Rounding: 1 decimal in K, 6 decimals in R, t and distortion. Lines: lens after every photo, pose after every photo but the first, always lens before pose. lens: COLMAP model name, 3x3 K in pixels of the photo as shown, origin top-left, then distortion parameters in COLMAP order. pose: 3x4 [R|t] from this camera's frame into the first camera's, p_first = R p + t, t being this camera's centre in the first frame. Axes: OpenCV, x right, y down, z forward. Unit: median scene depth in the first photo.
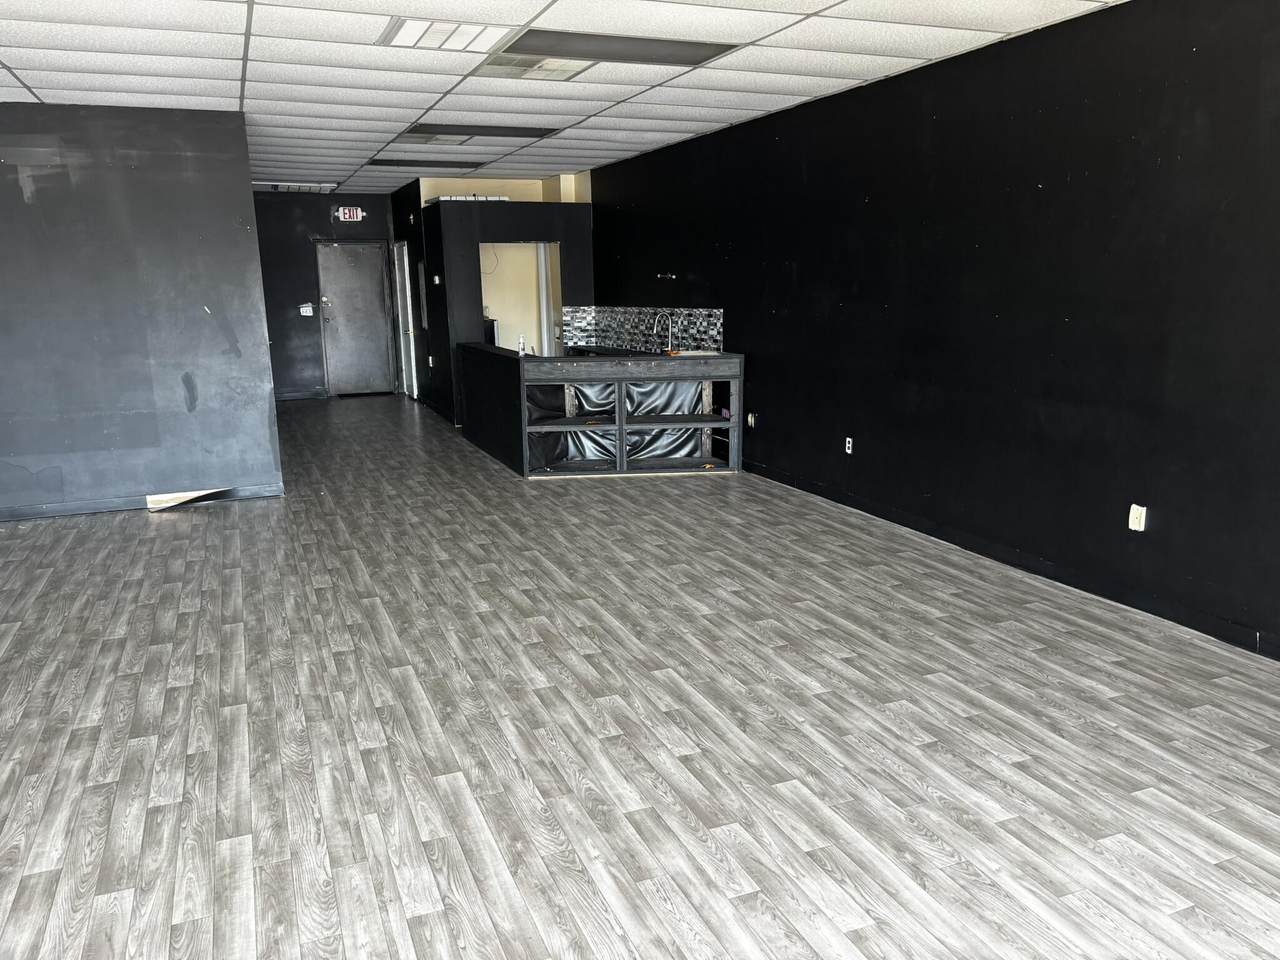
lens RADIAL K [[967.9, 0, 644.8], [0, 967.9, 473.1], [0, 0, 1]] dist [0.062216, -0.063288]
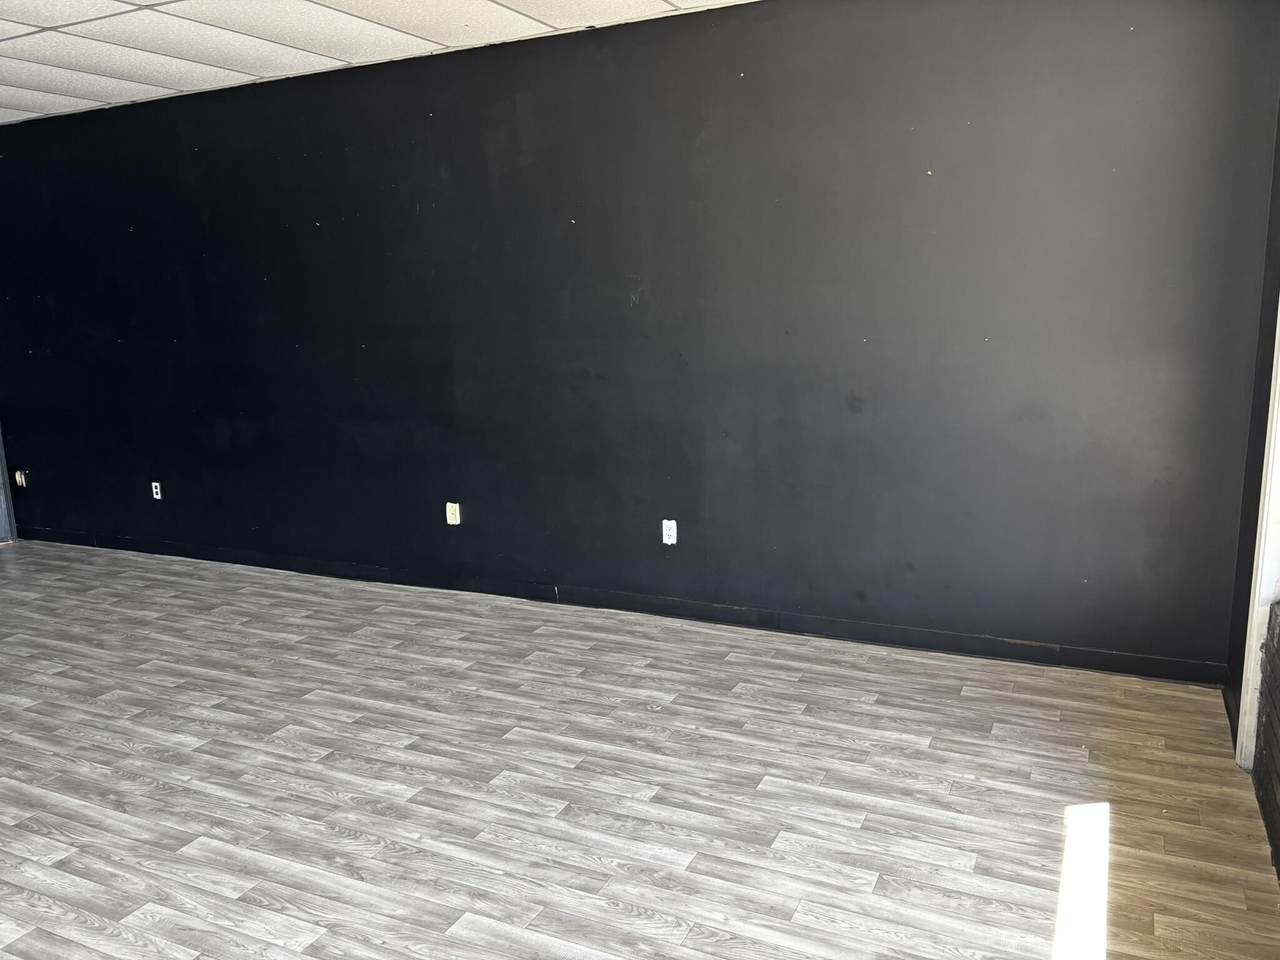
lens RADIAL K [[967.9, 0, 635.7], [0, 967.9, 474.6], [0, 0, 1]] dist [0.062216, -0.063288]
pose [[0.755561, -0.133741, 0.641281, -0.118149], [0.153626, 0.987813, 0.025007, 0.009167], [-0.636810, 0.079623, 0.766899, -0.039169]]
